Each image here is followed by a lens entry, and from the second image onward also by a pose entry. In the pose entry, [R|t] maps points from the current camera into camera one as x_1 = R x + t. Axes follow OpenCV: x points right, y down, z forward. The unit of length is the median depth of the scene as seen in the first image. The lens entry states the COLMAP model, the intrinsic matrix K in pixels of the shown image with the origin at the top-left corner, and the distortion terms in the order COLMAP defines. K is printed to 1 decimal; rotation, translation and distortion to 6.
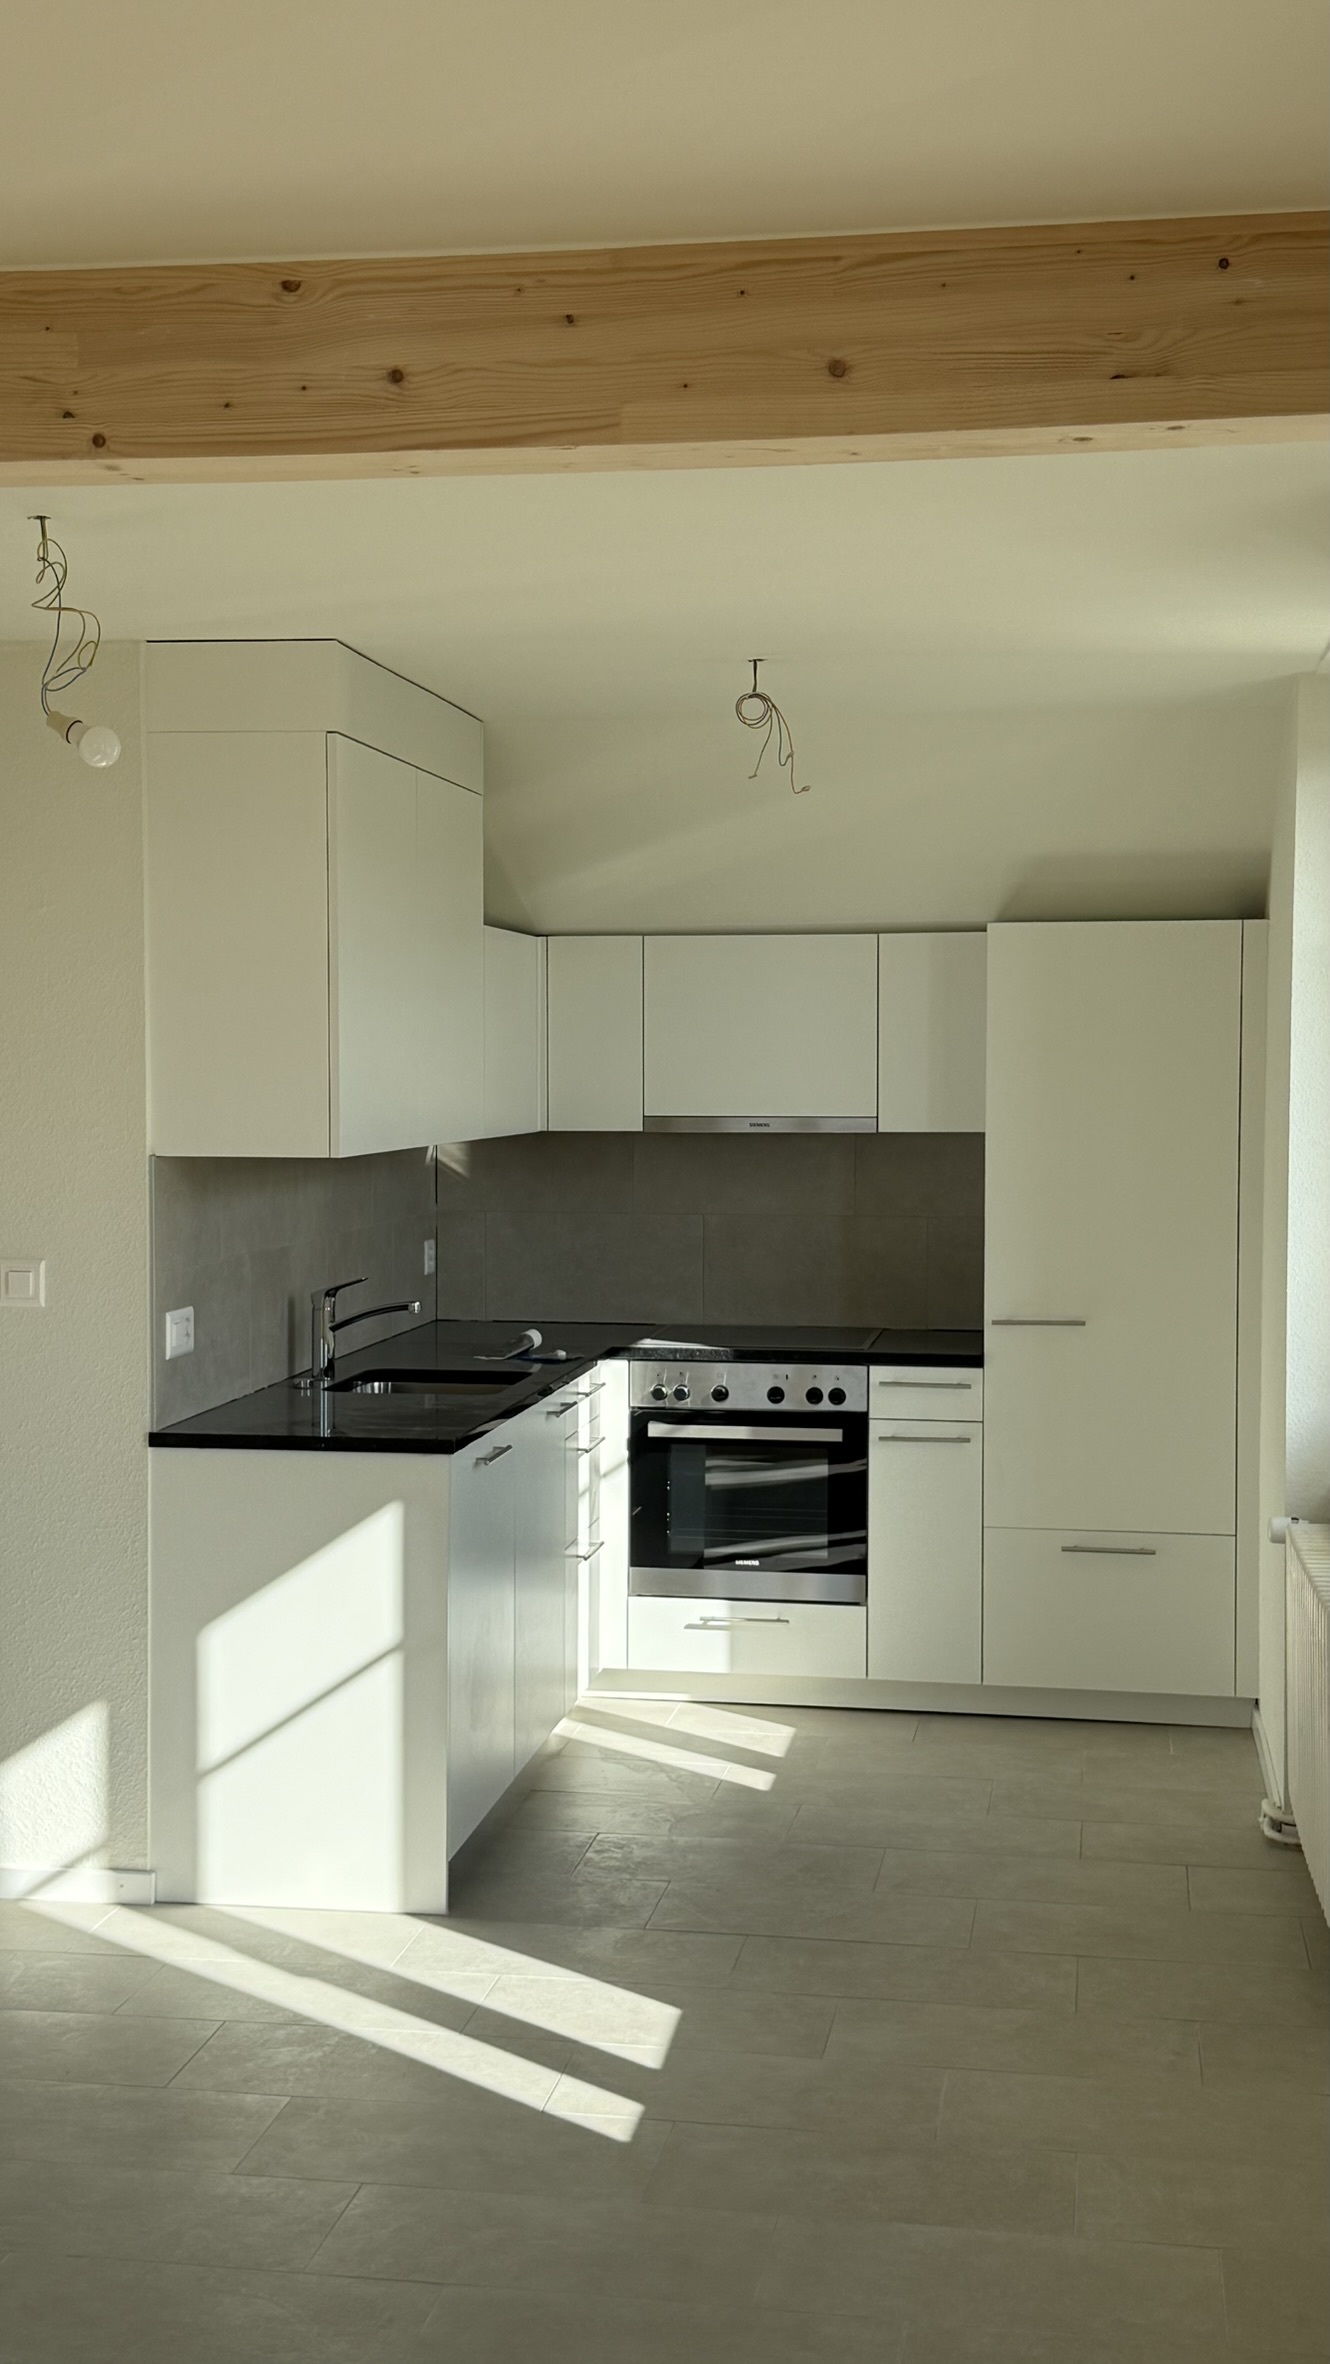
lens RADIAL K [[2759.8, 0, 666.6], [0, 2759.8, 1191.4], [0, 0, 1]] dist [0.146583, 0.000000]
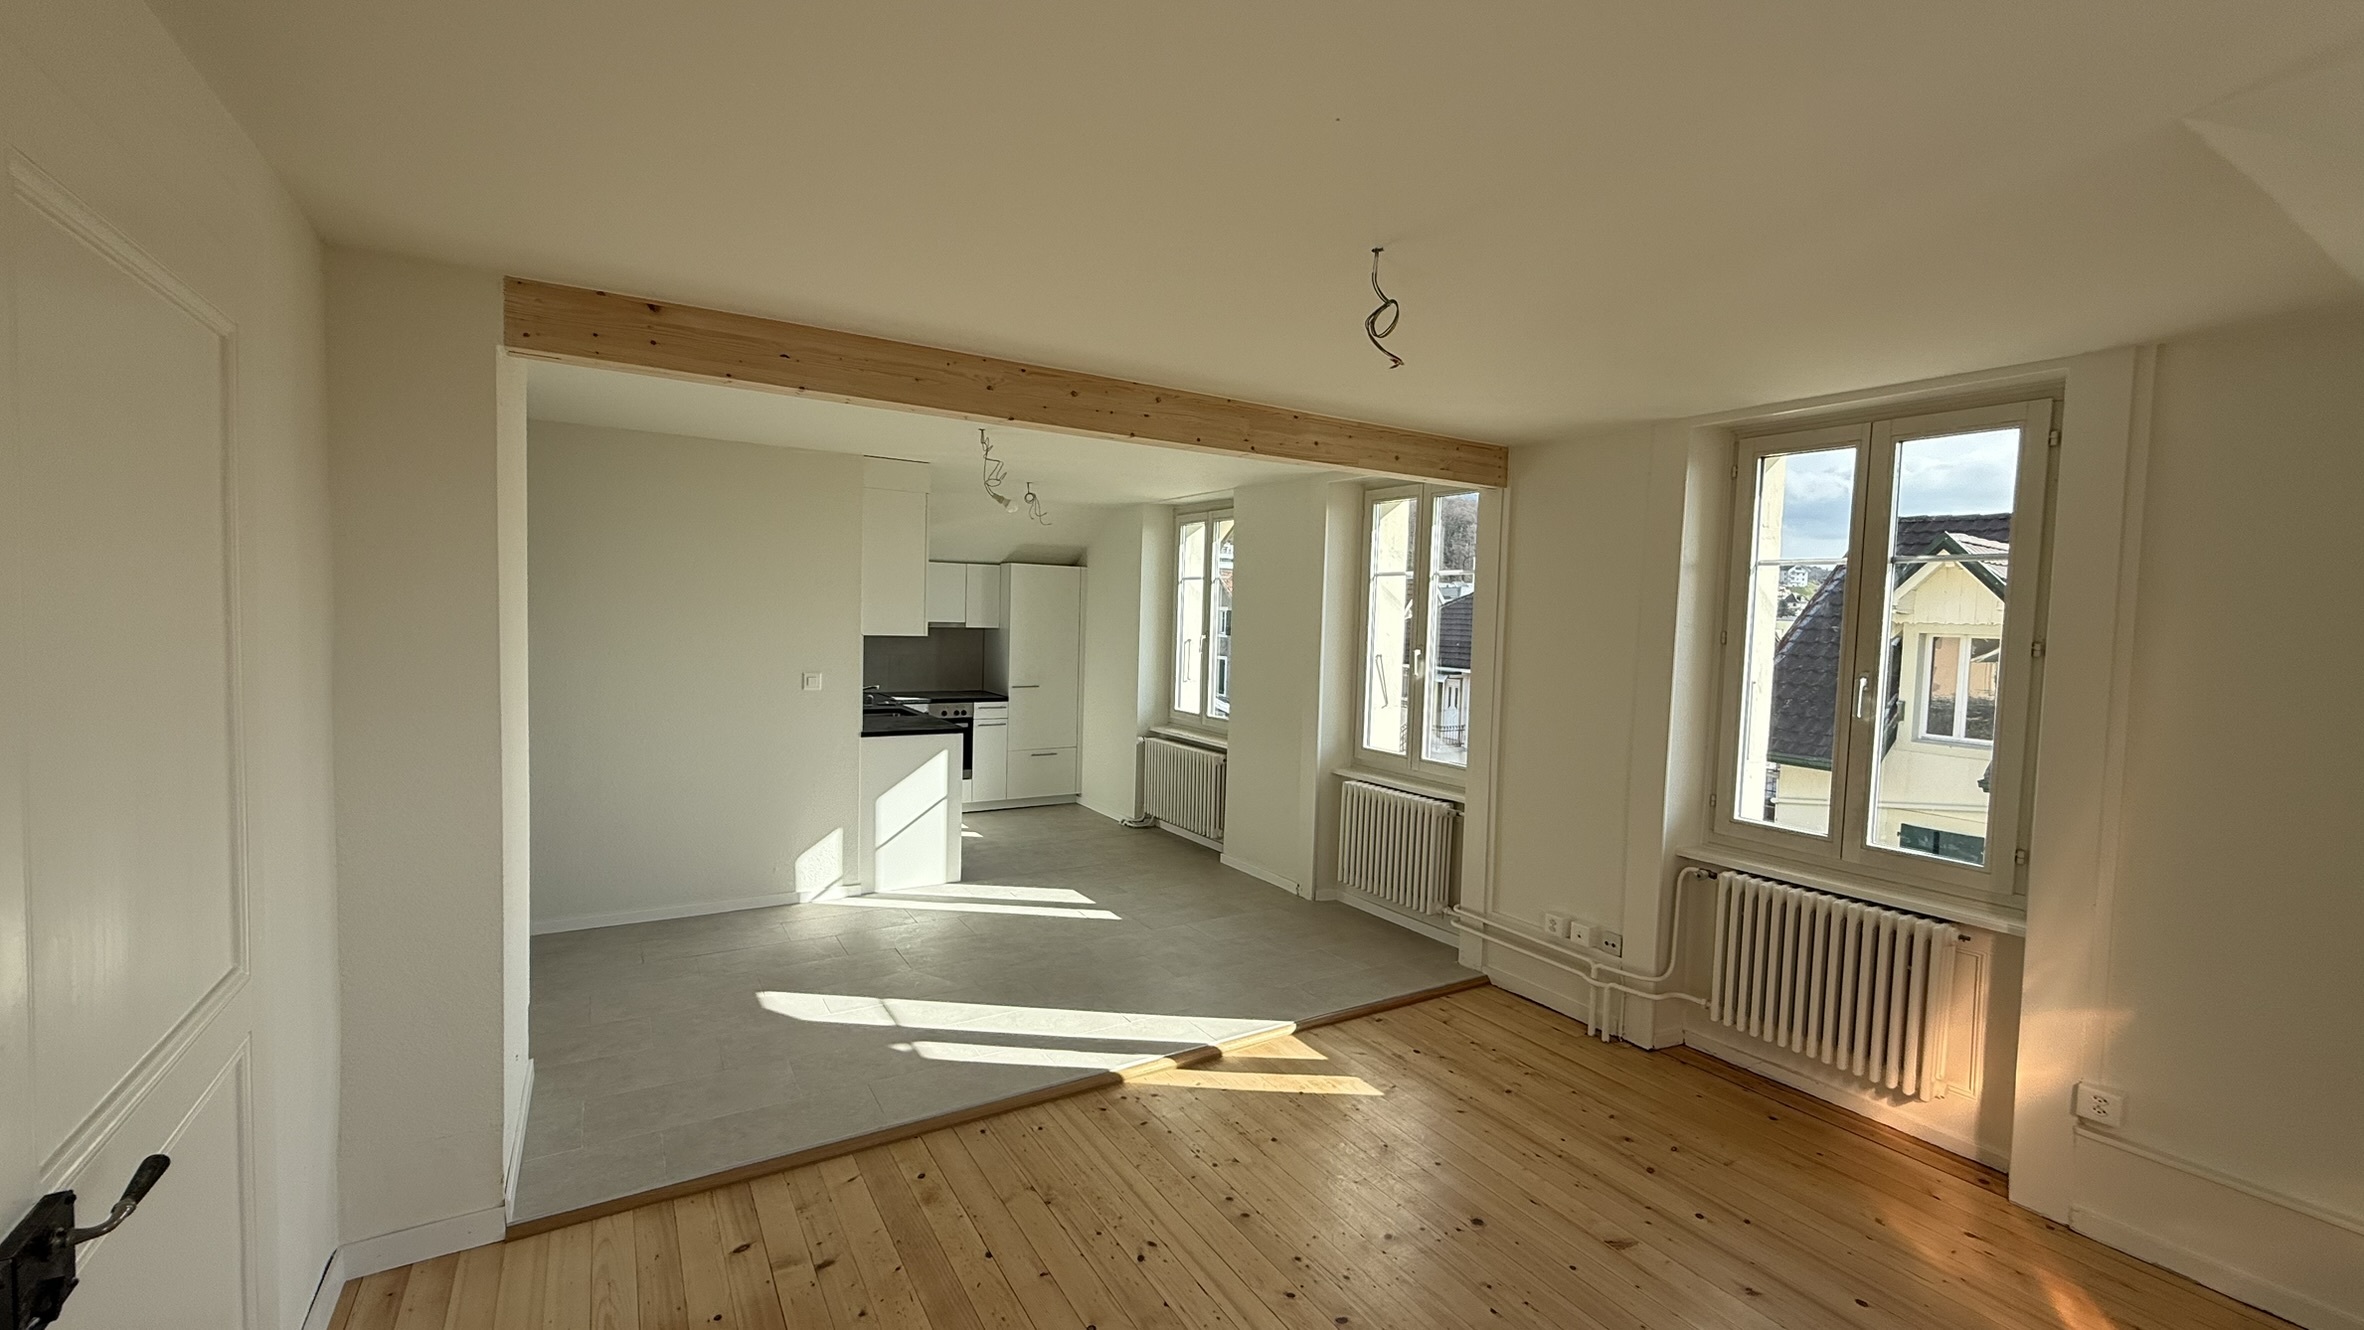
lens RADIAL K [[934.8, 0, 1190.8], [0, 934.8, 650.5], [0, 0, 1]] dist [0.007480, 0.000496]
pose [[0.757197, -0.007163, 0.653147, -0.552408], [0.004239, 0.999973, 0.006052, -0.001267], [-0.653173, -0.001814, 0.757207, 0.049323]]
